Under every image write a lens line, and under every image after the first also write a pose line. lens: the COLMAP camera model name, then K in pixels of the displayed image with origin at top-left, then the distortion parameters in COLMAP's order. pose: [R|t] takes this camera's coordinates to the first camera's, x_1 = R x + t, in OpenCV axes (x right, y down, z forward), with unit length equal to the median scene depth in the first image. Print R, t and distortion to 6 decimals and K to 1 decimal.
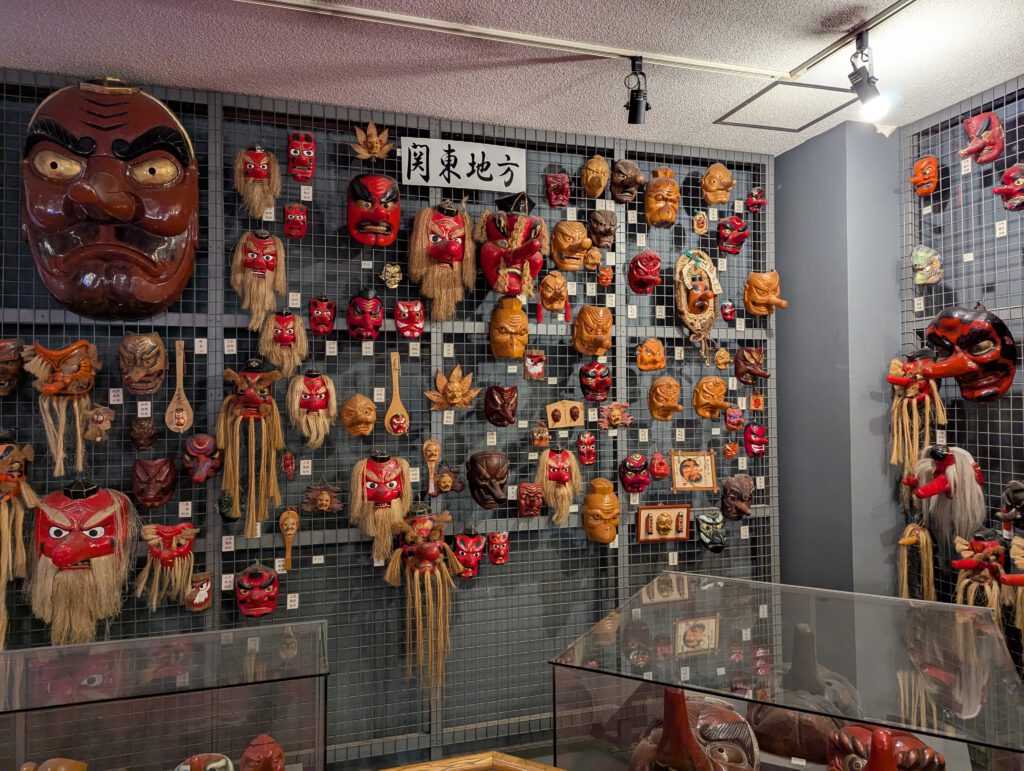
lens RADIAL K [[716.5, 0, 512.0], [0, 716.5, 385.5], [0, 0, 1]] dist [-0.006687, -0.002672]
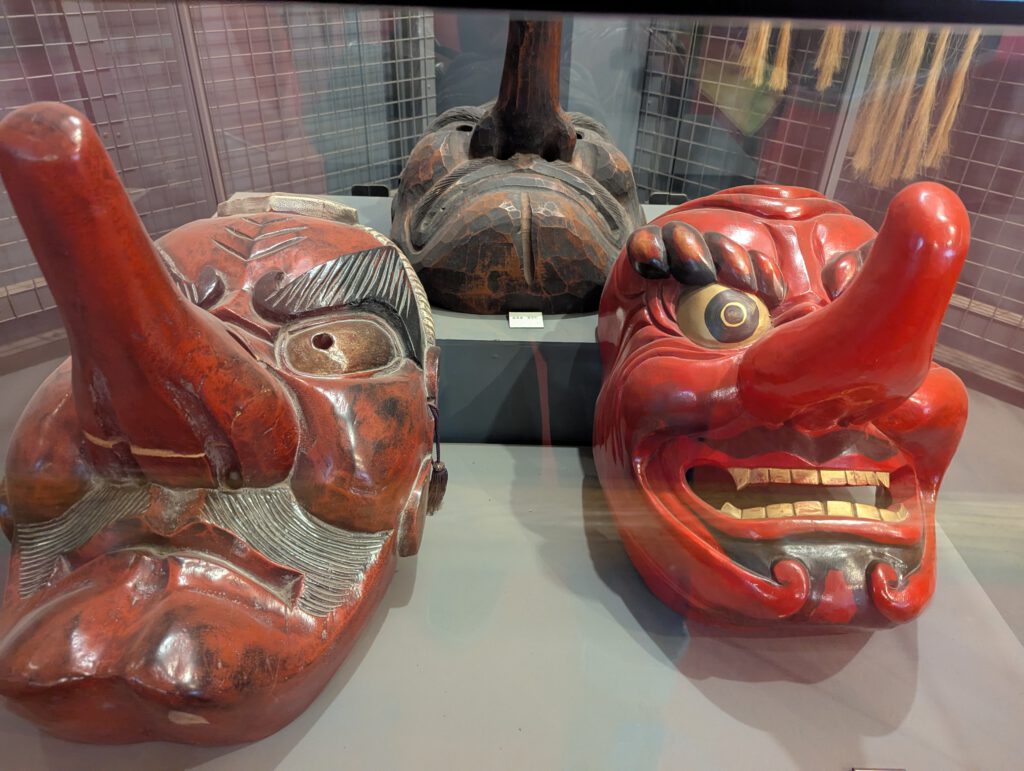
lens RADIAL K [[716.5, 0, 512.0], [0, 716.5, 385.5], [0, 0, 1]] dist [-0.006687, -0.002672]
pose [[0.883953, -0.231918, 0.406005, 0.225421], [-0.043249, 0.824044, 0.564872, 0.333398], [-0.465570, -0.516880, 0.718387, 0.701425]]
